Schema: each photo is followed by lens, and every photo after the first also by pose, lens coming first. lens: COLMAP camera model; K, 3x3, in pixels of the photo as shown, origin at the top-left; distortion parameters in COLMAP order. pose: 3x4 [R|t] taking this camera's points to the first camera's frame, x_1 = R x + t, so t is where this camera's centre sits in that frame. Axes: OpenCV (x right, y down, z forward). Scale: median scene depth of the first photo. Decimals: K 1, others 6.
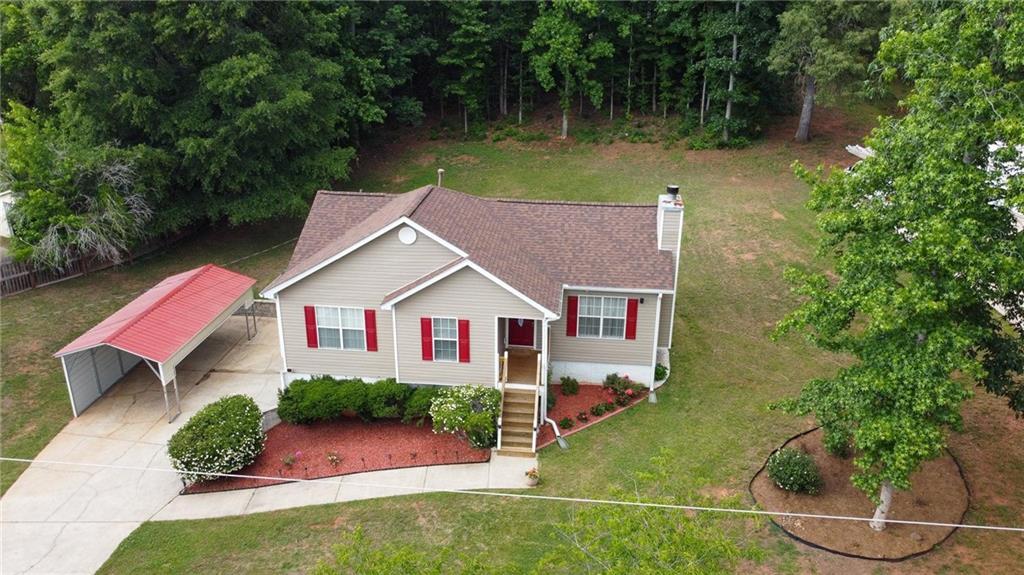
lens RADIAL K [[779.0, 0, 511.6], [0, 779.0, 288.7], [0, 0, 1]] dist [-0.001959, -0.003165]
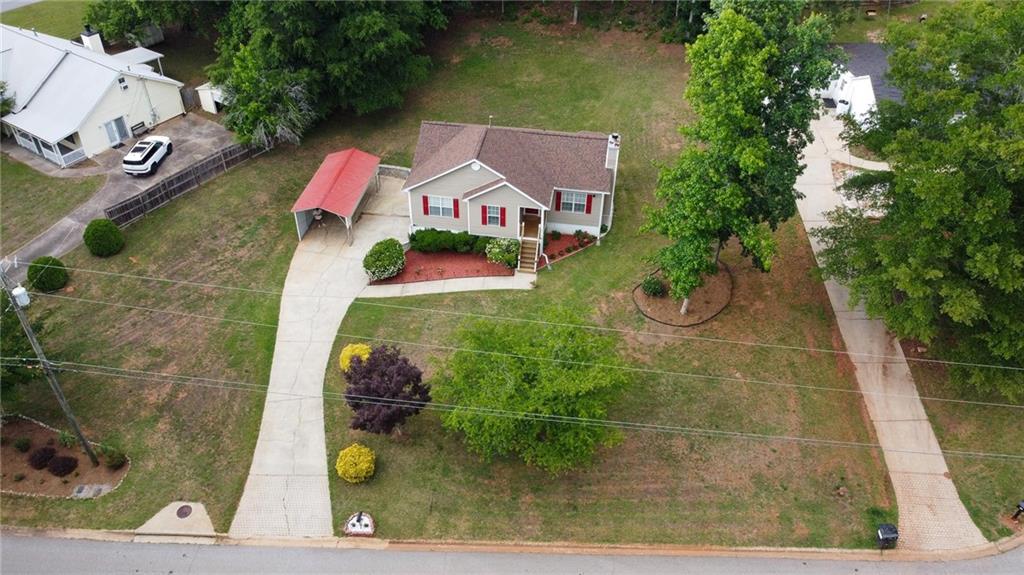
lens RADIAL K [[779.0, 0, 510.5], [0, 779.0, 288.7], [0, 0, 1]] dist [-0.001959, -0.003165]
pose [[0.998989, 0.032616, -0.030936, 0.026422], [-0.021377, 0.950059, 0.311338, -0.366041], [0.039546, -0.310362, 0.949796, -0.929053]]
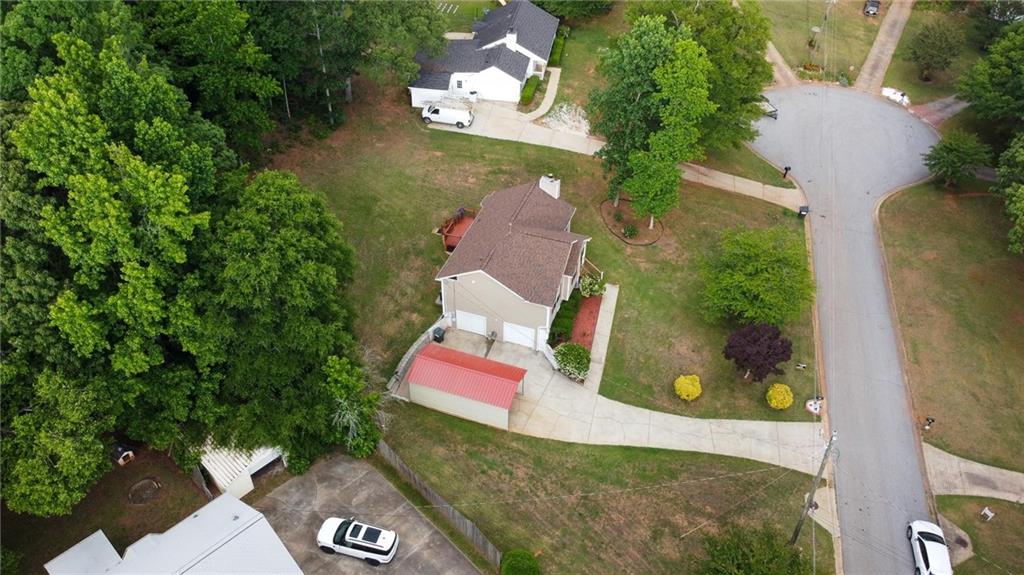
lens RADIAL K [[779.0, 0, 511.0], [0, 779.0, 287.8], [0, 0, 1]] dist [-0.001959, -0.003165]
pose [[0.231799, -0.635901, 0.736138, -1.957120], [0.340135, 0.761964, 0.551107, -1.318083], [-0.911360, 0.122641, 0.392914, 0.177064]]
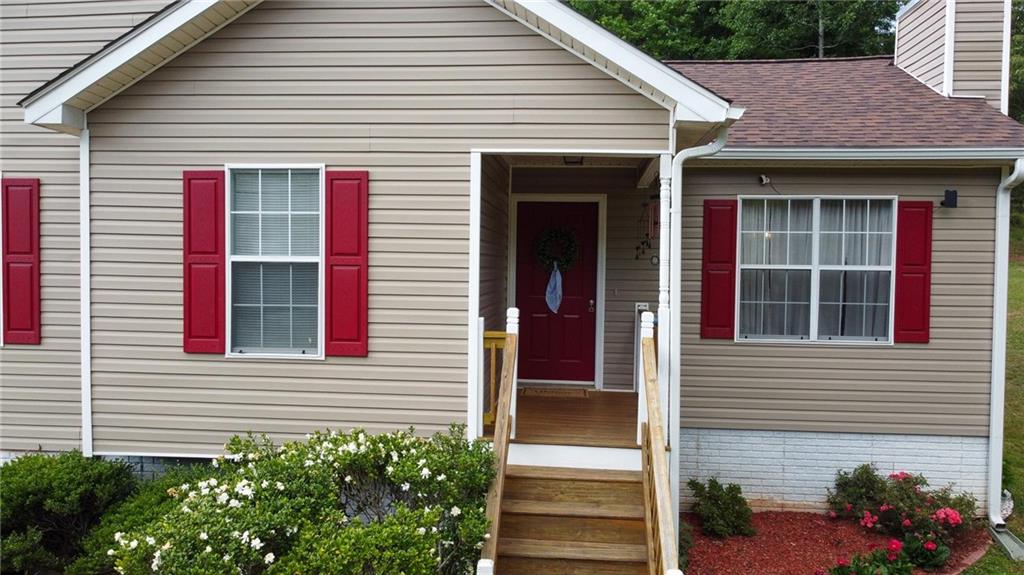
lens RADIAL K [[779.0, 0, 512.5], [0, 779.0, 289.8], [0, 0, 1]] dist [-0.001959, -0.003165]
pose [[0.999899, 0.005273, 0.013161, -0.009942], [-0.000551, 0.942020, -0.335558, 0.152029], [-0.014167, 0.335517, 0.941928, 0.723677]]
